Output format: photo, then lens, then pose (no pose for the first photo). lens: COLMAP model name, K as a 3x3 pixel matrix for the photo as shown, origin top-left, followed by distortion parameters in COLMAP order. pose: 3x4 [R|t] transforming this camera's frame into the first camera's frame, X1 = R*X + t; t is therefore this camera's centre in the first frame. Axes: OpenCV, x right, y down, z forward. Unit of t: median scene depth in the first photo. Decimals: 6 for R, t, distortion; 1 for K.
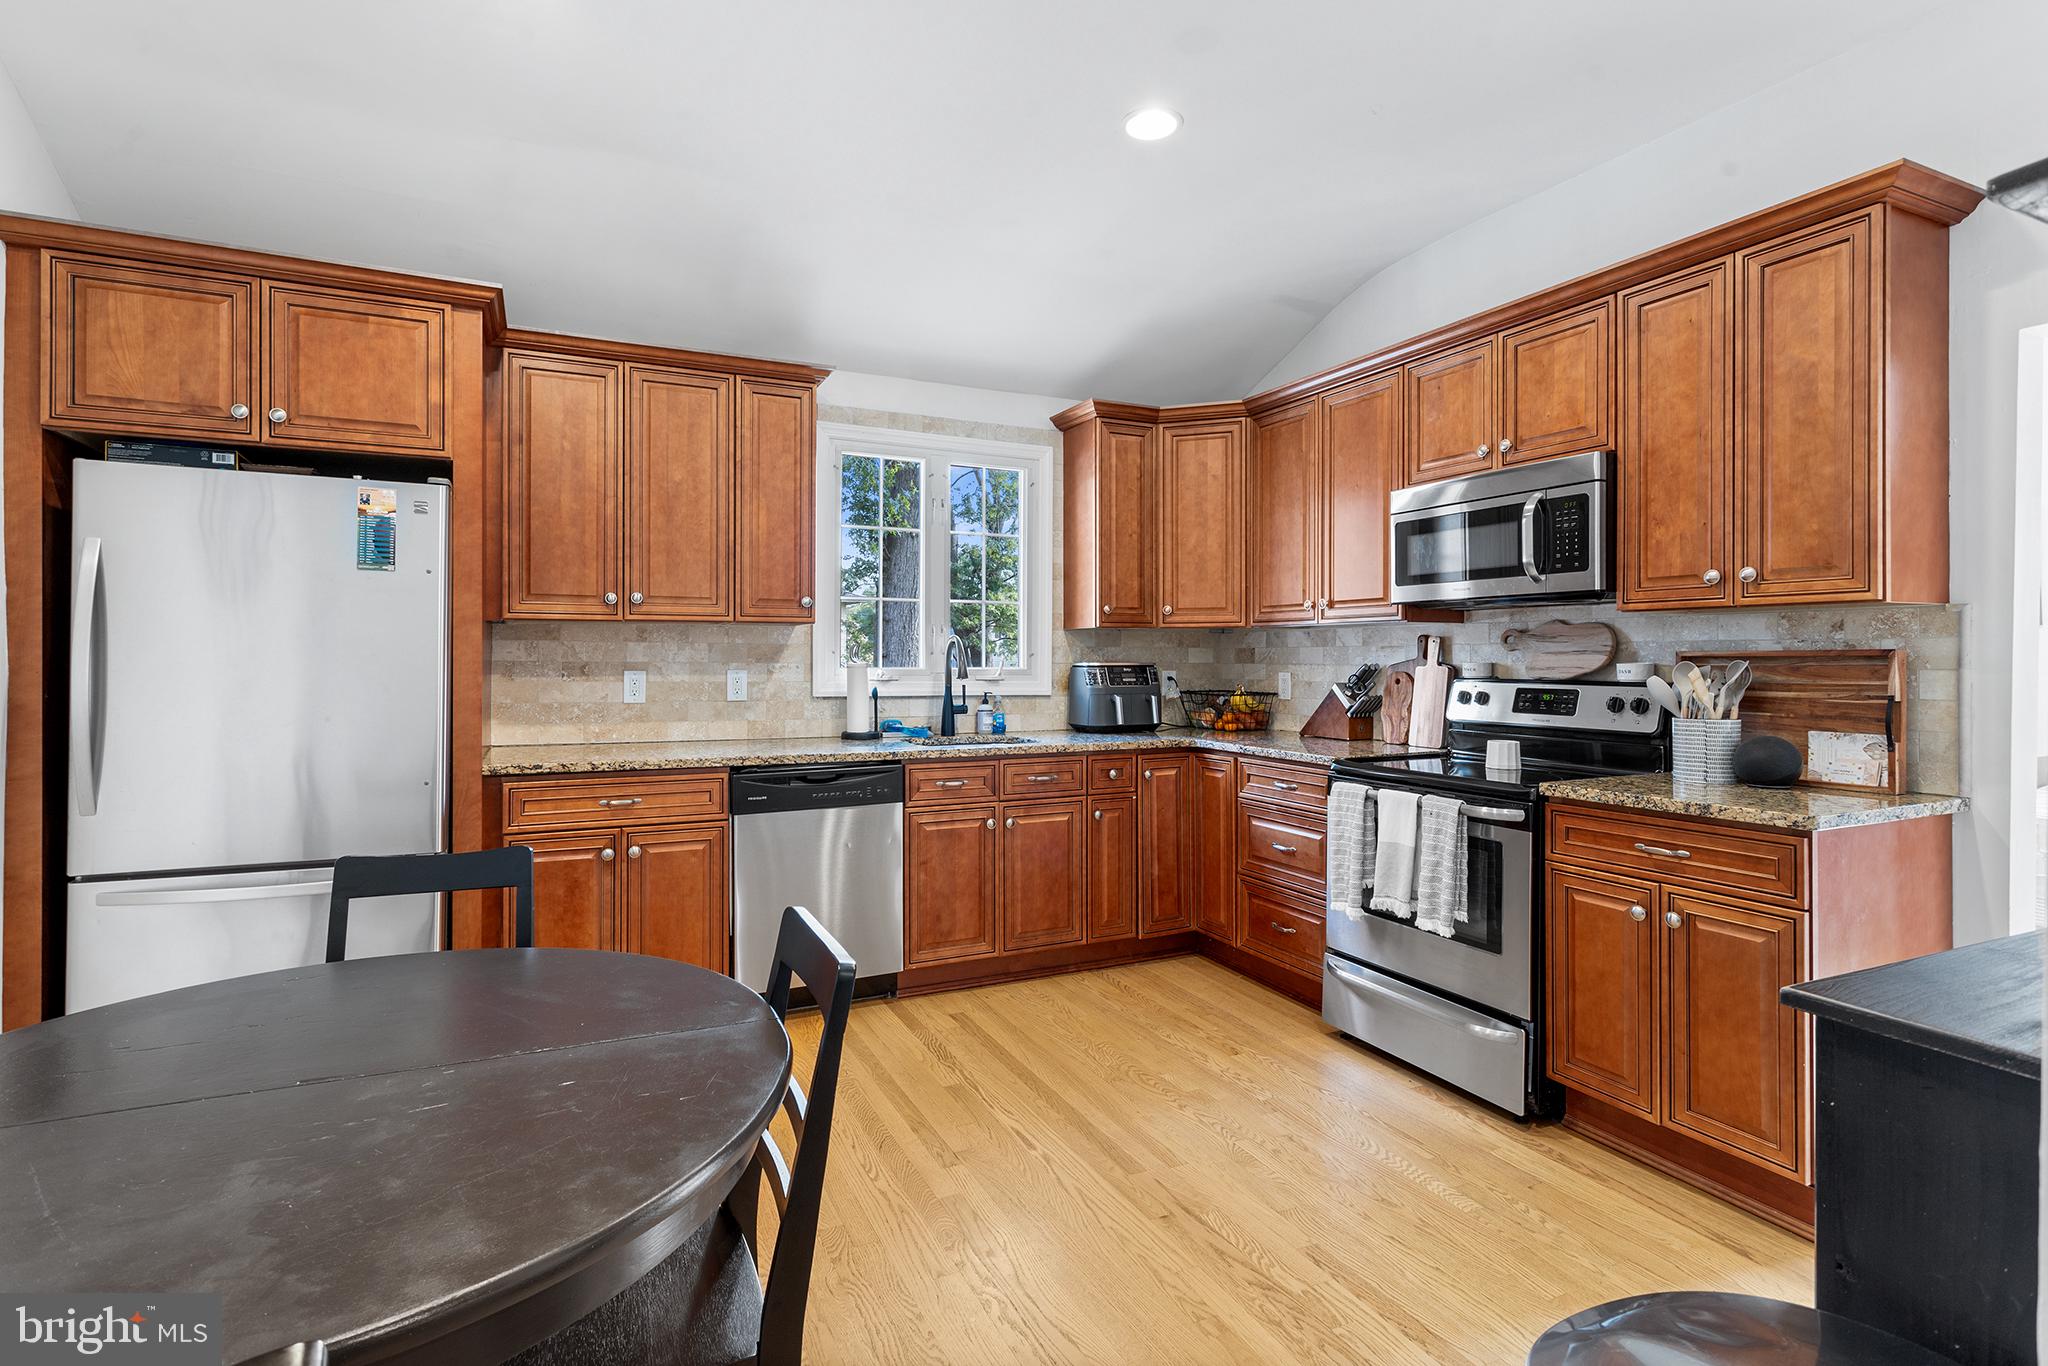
lens RADIAL K [[975.7, 0, 998.8], [0, 975.7, 660.1], [0, 0, 1]] dist [-0.002028, 0.001338]
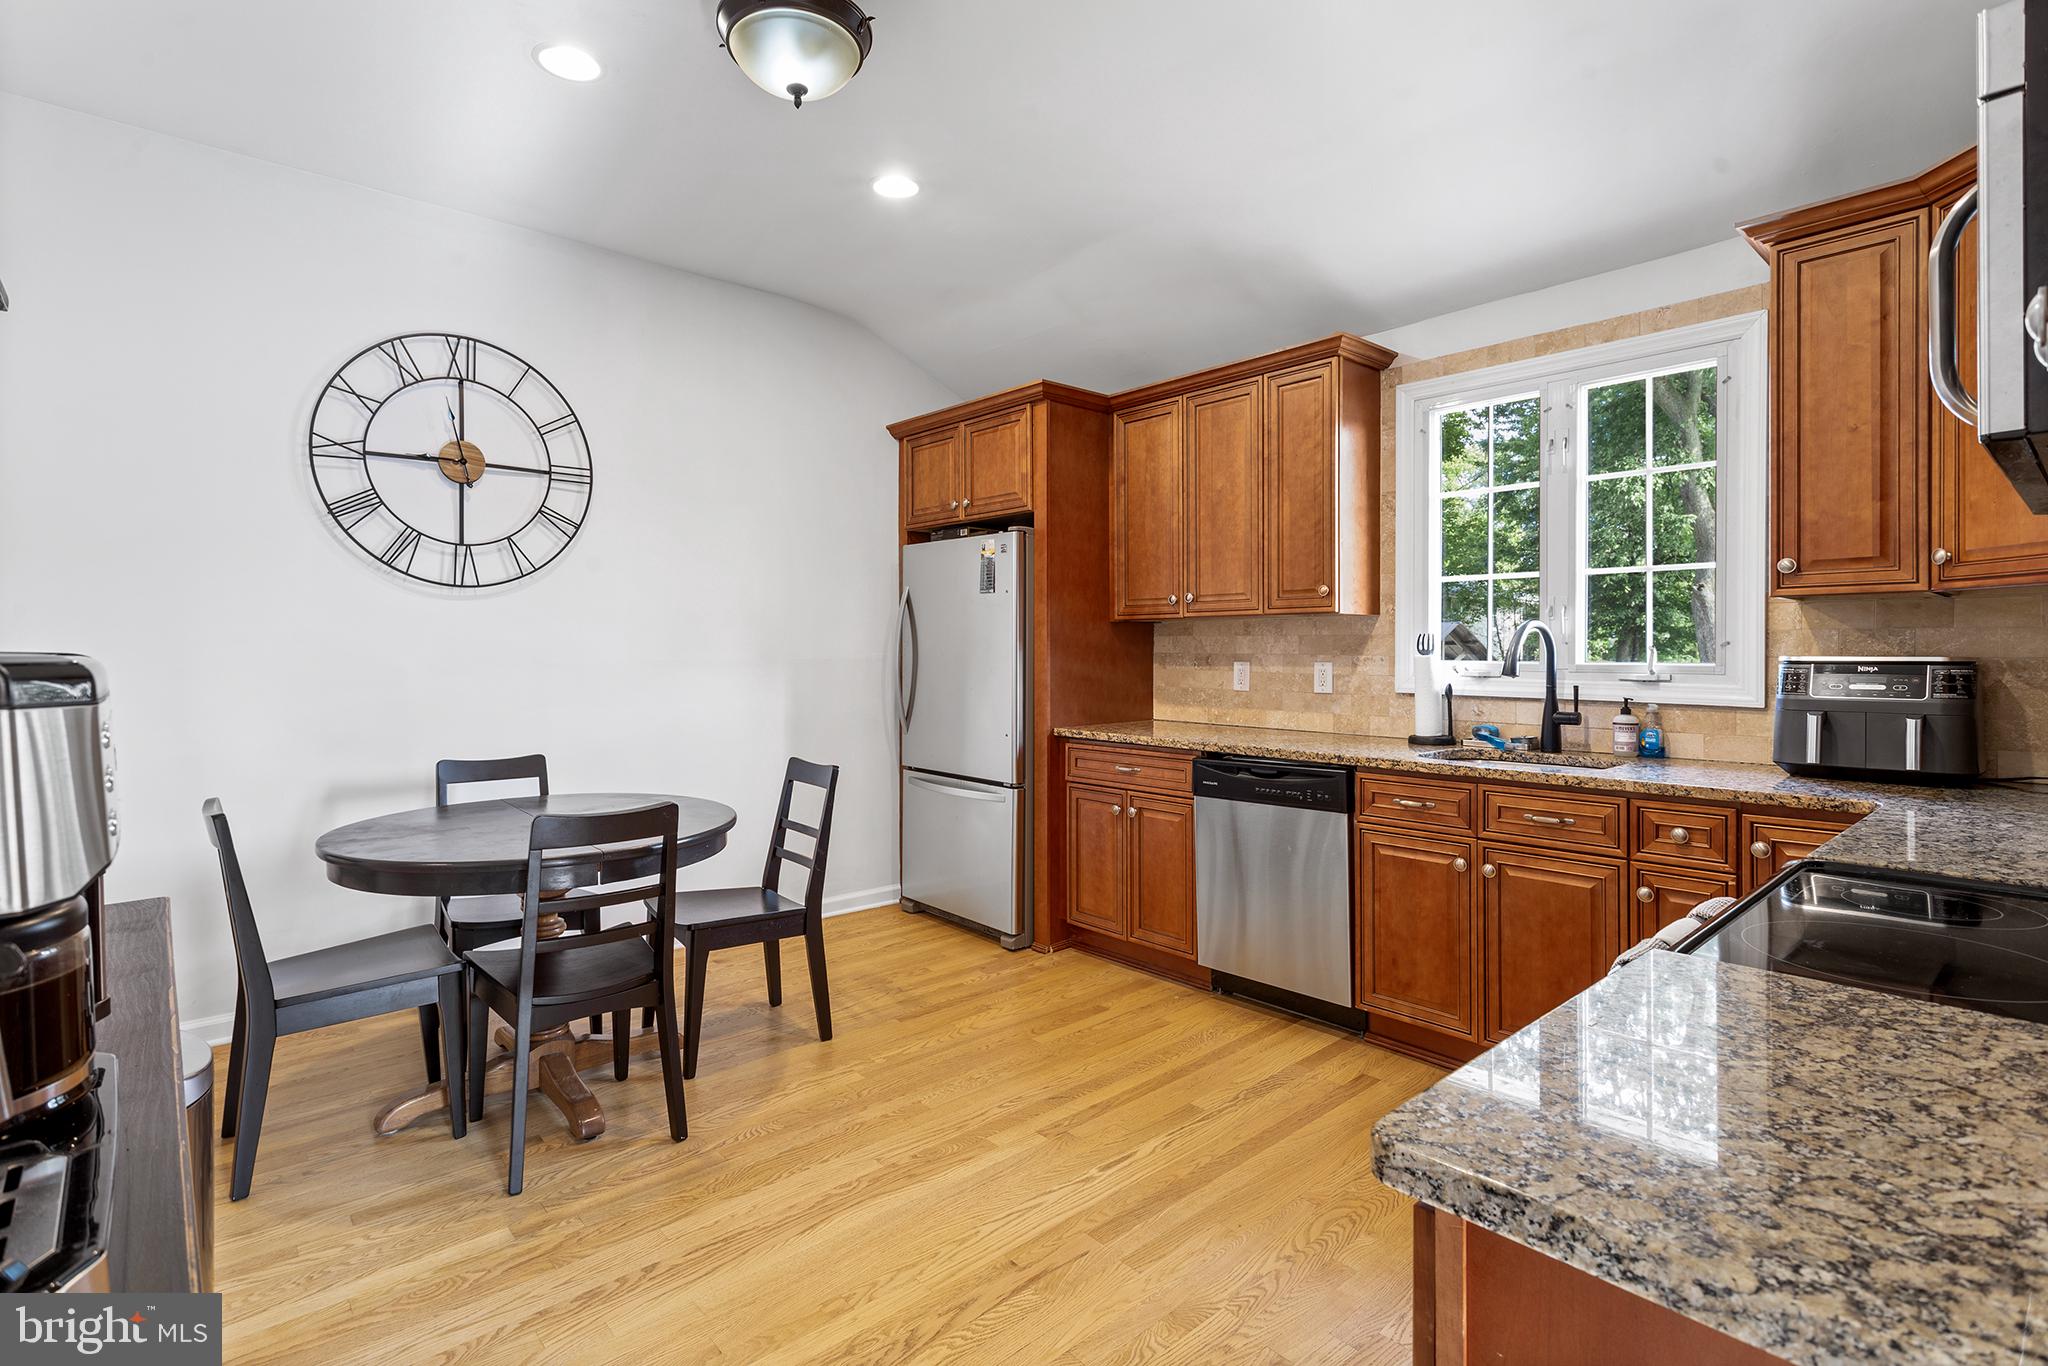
lens RADIAL K [[975.7, 0, 1023.7], [0, 975.7, 654.8], [0, 0, 1]] dist [-0.002028, 0.001338]
pose [[0.291769, 0.002115, -0.956487, 0.671739], [-0.000465, 0.999998, 0.002069, 0.001145], [0.956489, -0.000159, 0.291769, 0.480541]]
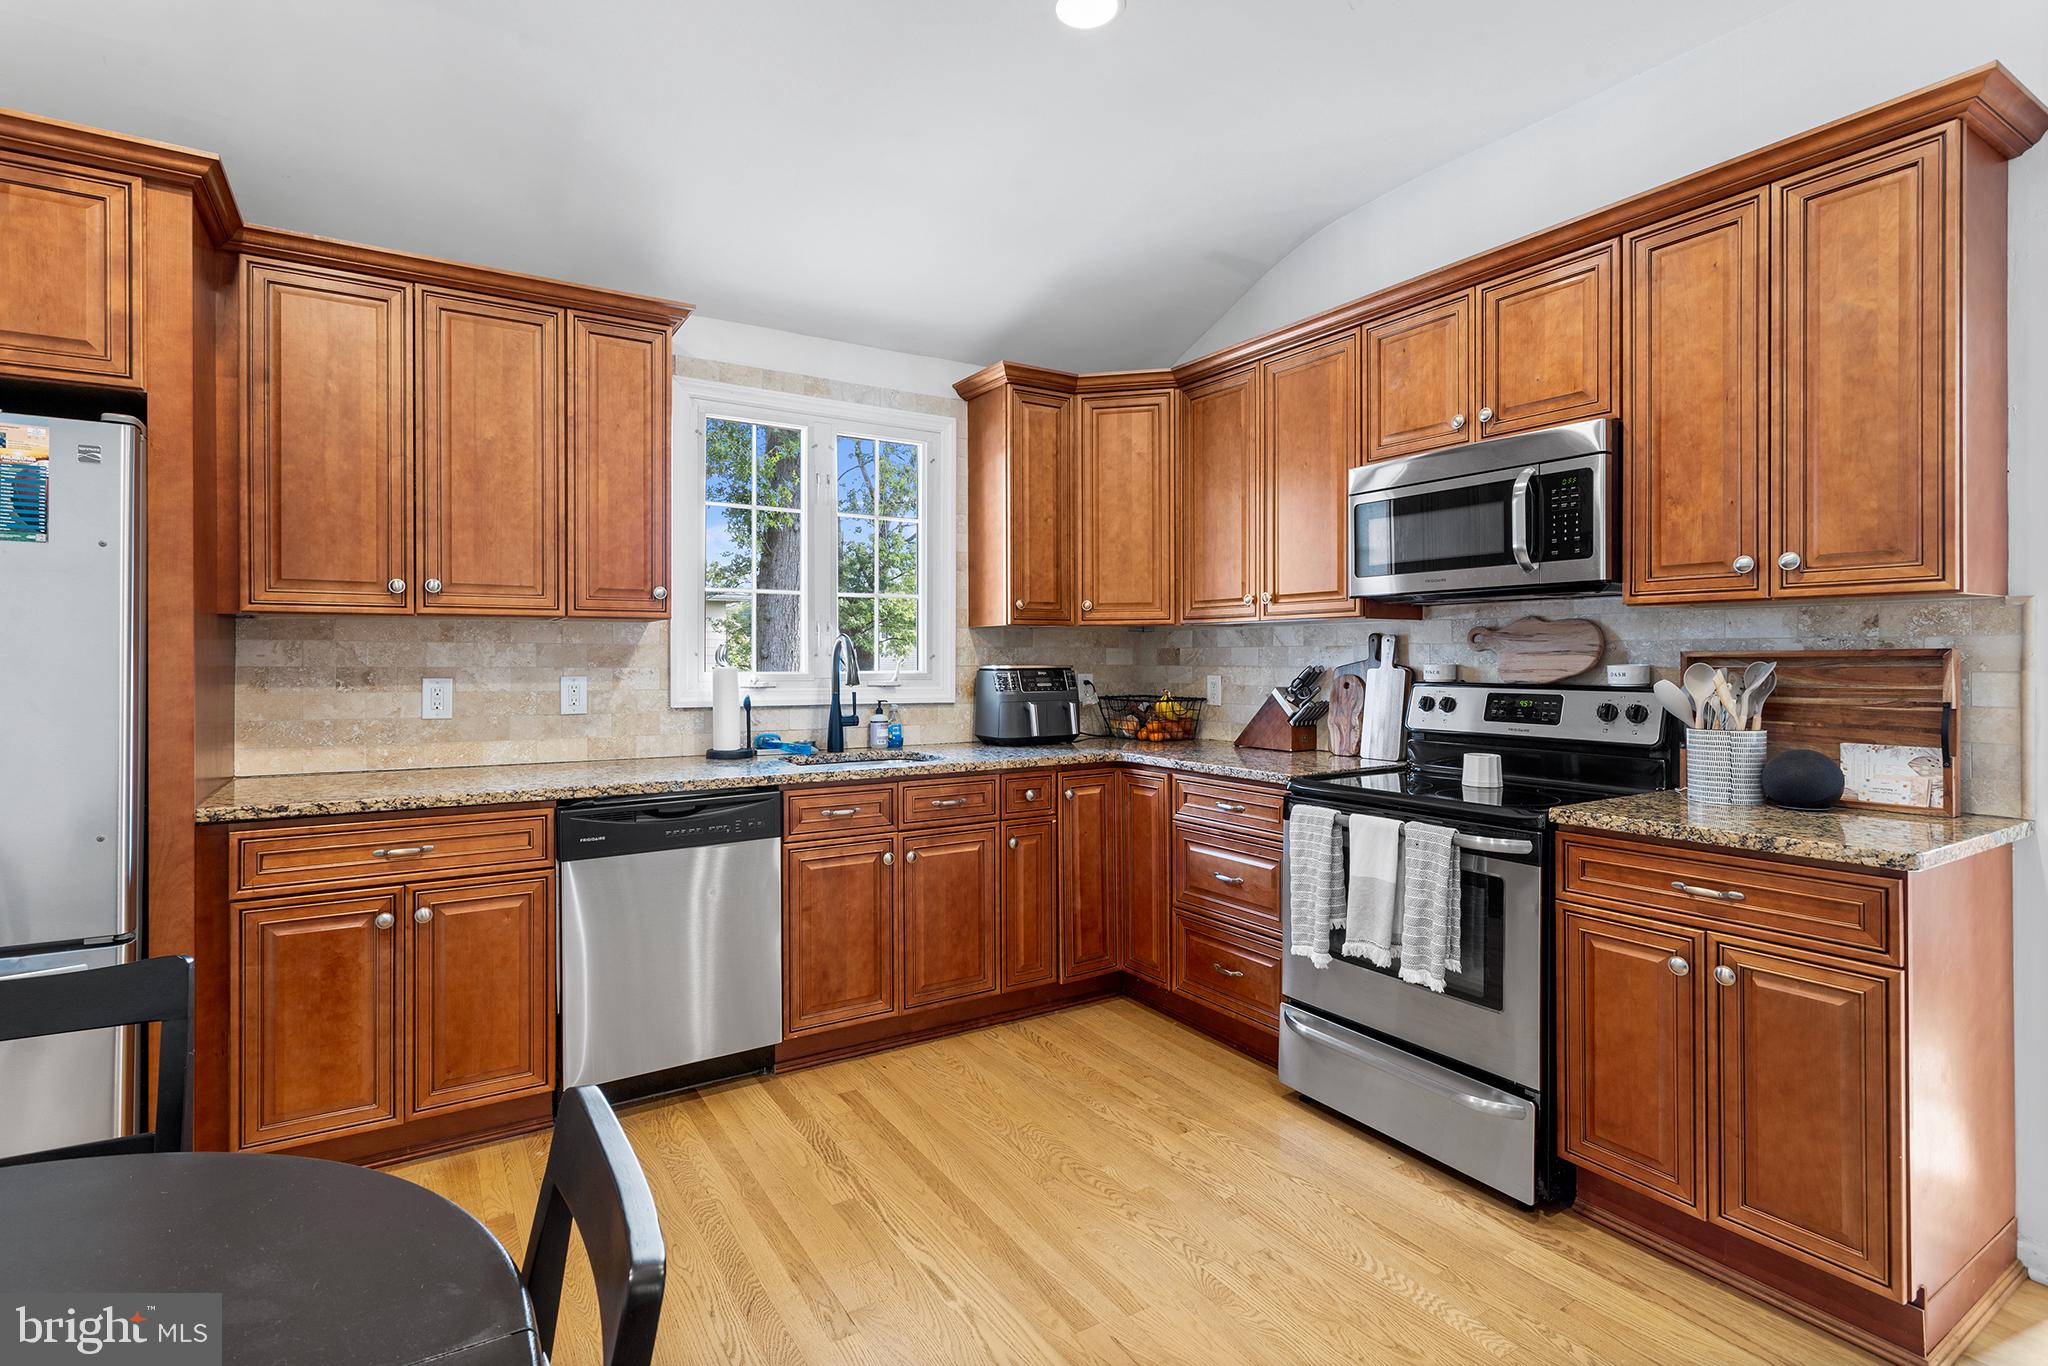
lens RADIAL K [[975.7, 0, 1001.5], [0, 975.7, 661.7], [0, 0, 1]] dist [-0.002028, 0.001338]
pose [[0.992976, -0.003381, 0.118269, -0.010933], [0.003198, 0.999993, 0.001731, -0.002570], [-0.118274, -0.001340, 0.992980, 0.169164]]
